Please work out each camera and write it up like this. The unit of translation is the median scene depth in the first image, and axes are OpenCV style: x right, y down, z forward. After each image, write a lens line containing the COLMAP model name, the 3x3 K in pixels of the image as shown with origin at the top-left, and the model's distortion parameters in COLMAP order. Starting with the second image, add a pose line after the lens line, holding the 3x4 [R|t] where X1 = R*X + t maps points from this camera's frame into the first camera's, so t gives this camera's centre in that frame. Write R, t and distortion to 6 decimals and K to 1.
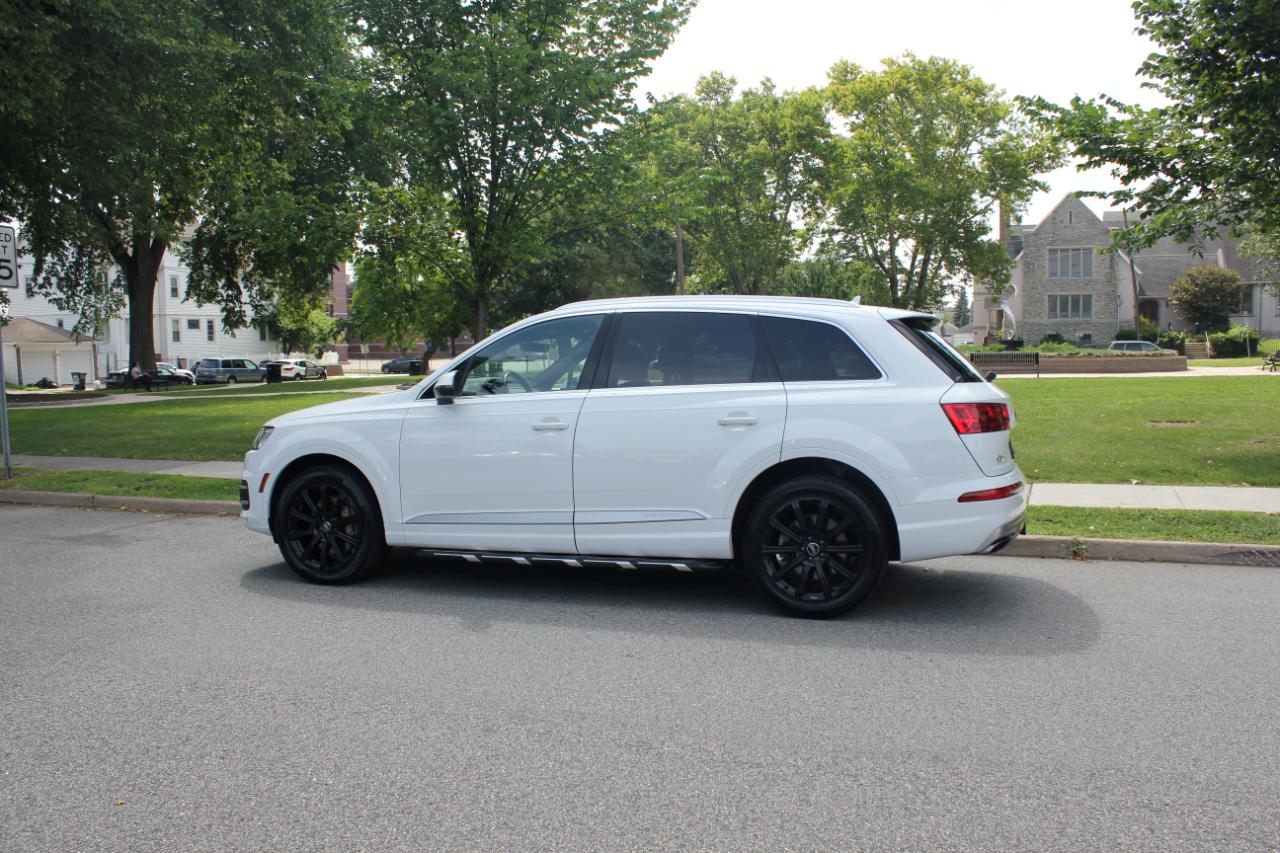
lens RADIAL K [[1062.5, 0, 652.0], [0, 1062.5, 431.1], [0, 0, 1]] dist [-0.127170, 0.072757]
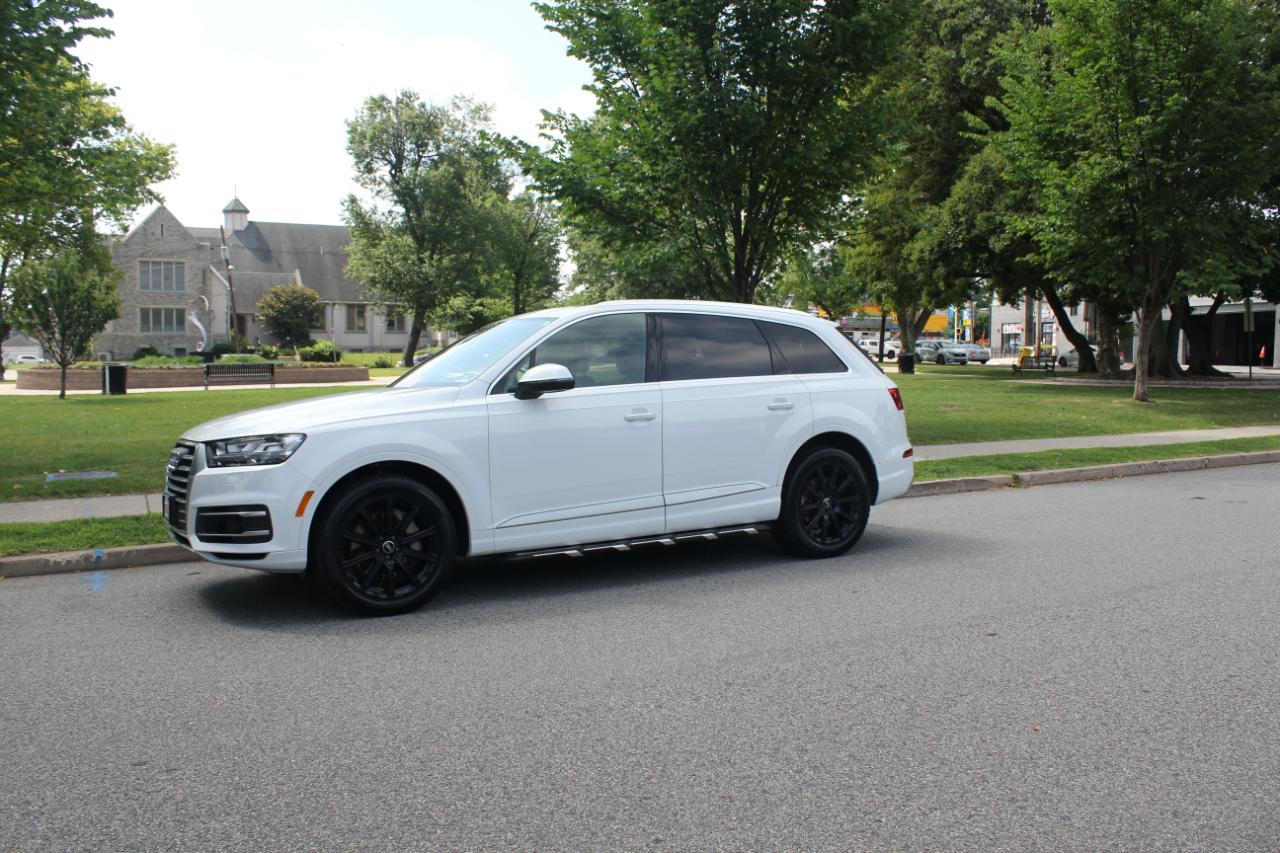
lens RADIAL K [[1062.5, 0, 631.9], [0, 1062.5, 429.8], [0, 0, 1]] dist [-0.127170, 0.072757]
pose [[0.650369, -0.039994, 0.758565, -0.387727], [0.051846, 0.998621, 0.008199, -0.000410], [-0.757847, 0.033996, 0.651546, 0.133875]]
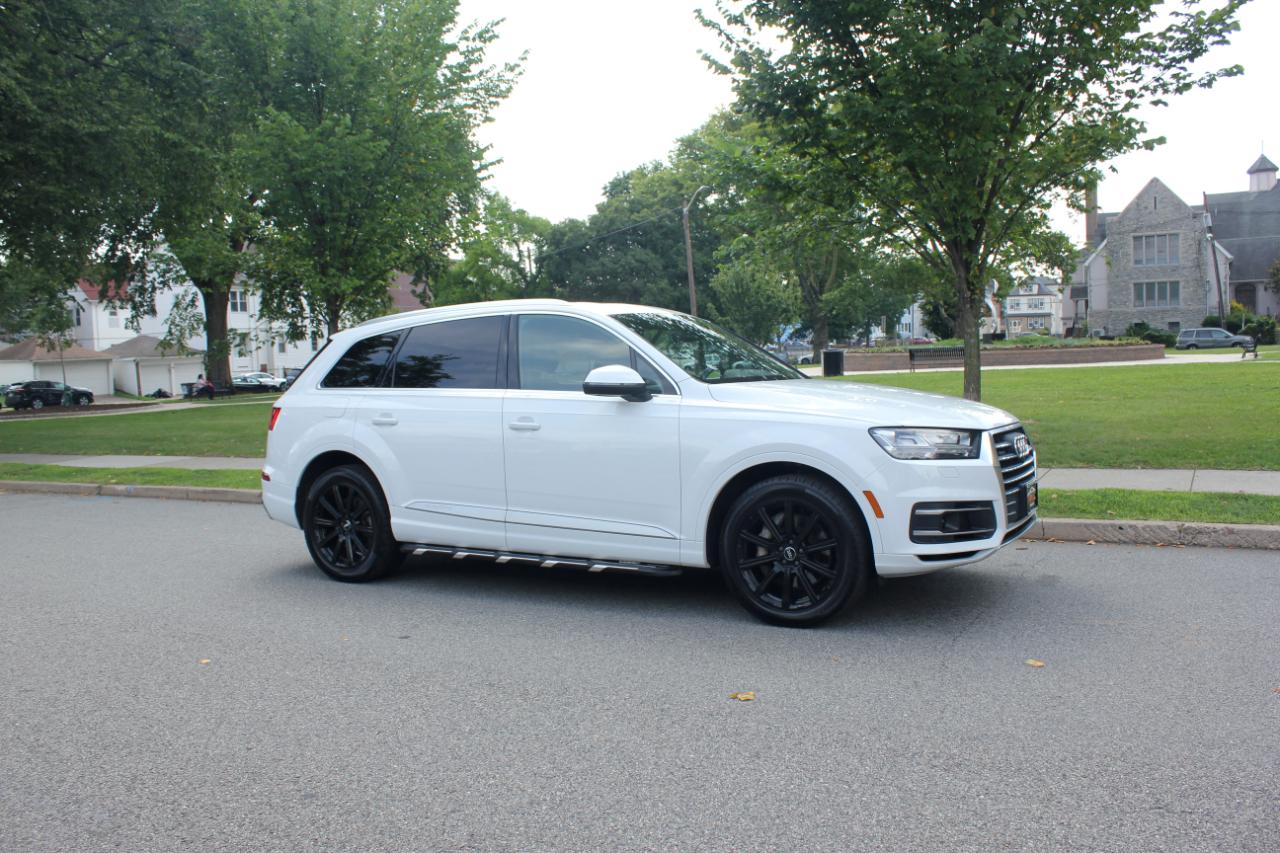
lens RADIAL K [[1062.5, 0, 659.2], [0, 1062.5, 441.7], [0, 0, 1]] dist [-0.127170, 0.072757]
pose [[0.989211, -0.013707, -0.145856, 0.494789], [0.015436, 0.999823, 0.010725, 0.009865], [0.145684, -0.012861, 0.989248, -0.195859]]
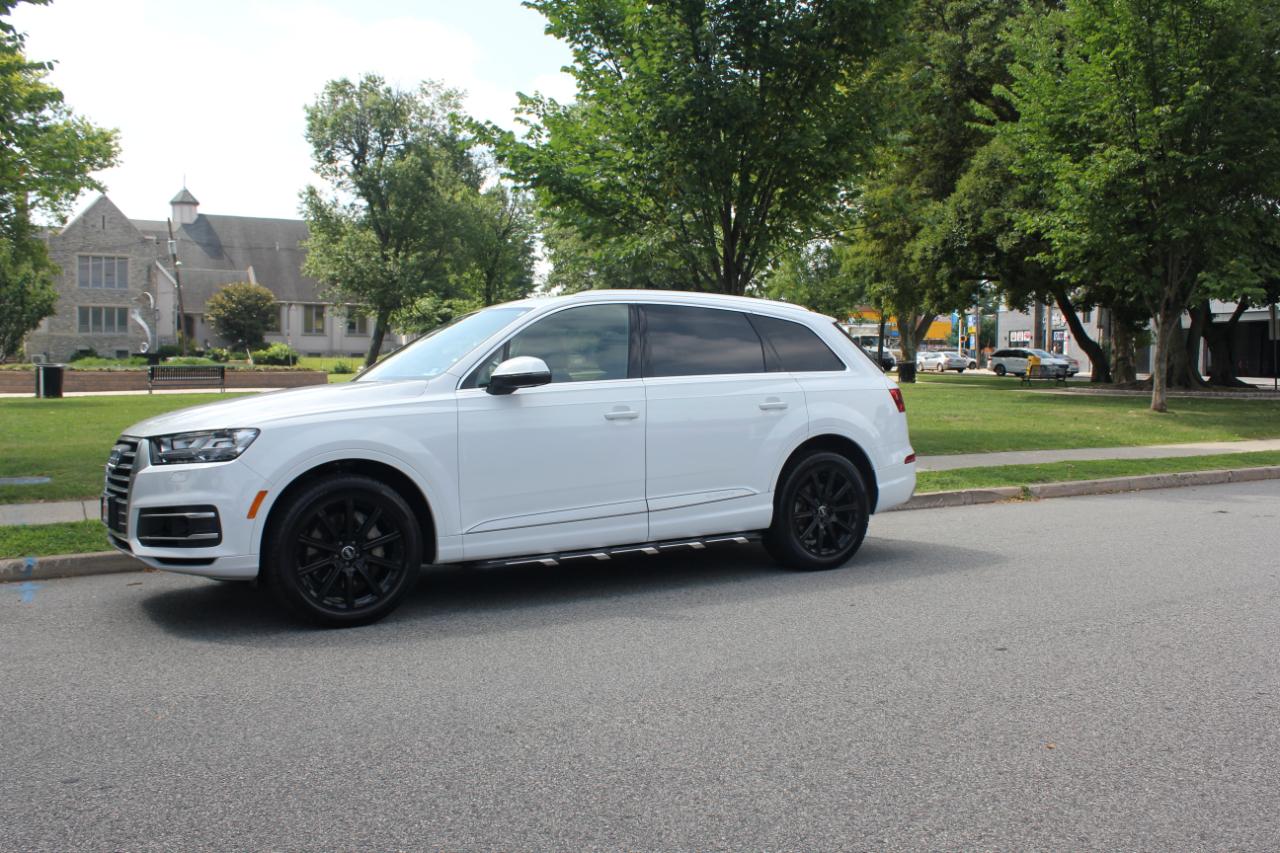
lens RADIAL K [[1143.5, 0, 631.0], [0, 1143.5, 427.4], [0, 0, 1]] dist [-0.109365, 0.060786]
pose [[0.637526, -0.025163, 0.770018, -0.387386], [0.045465, 0.998953, -0.004998, 0.005252], [-0.769086, 0.038195, 0.638003, 0.135385]]
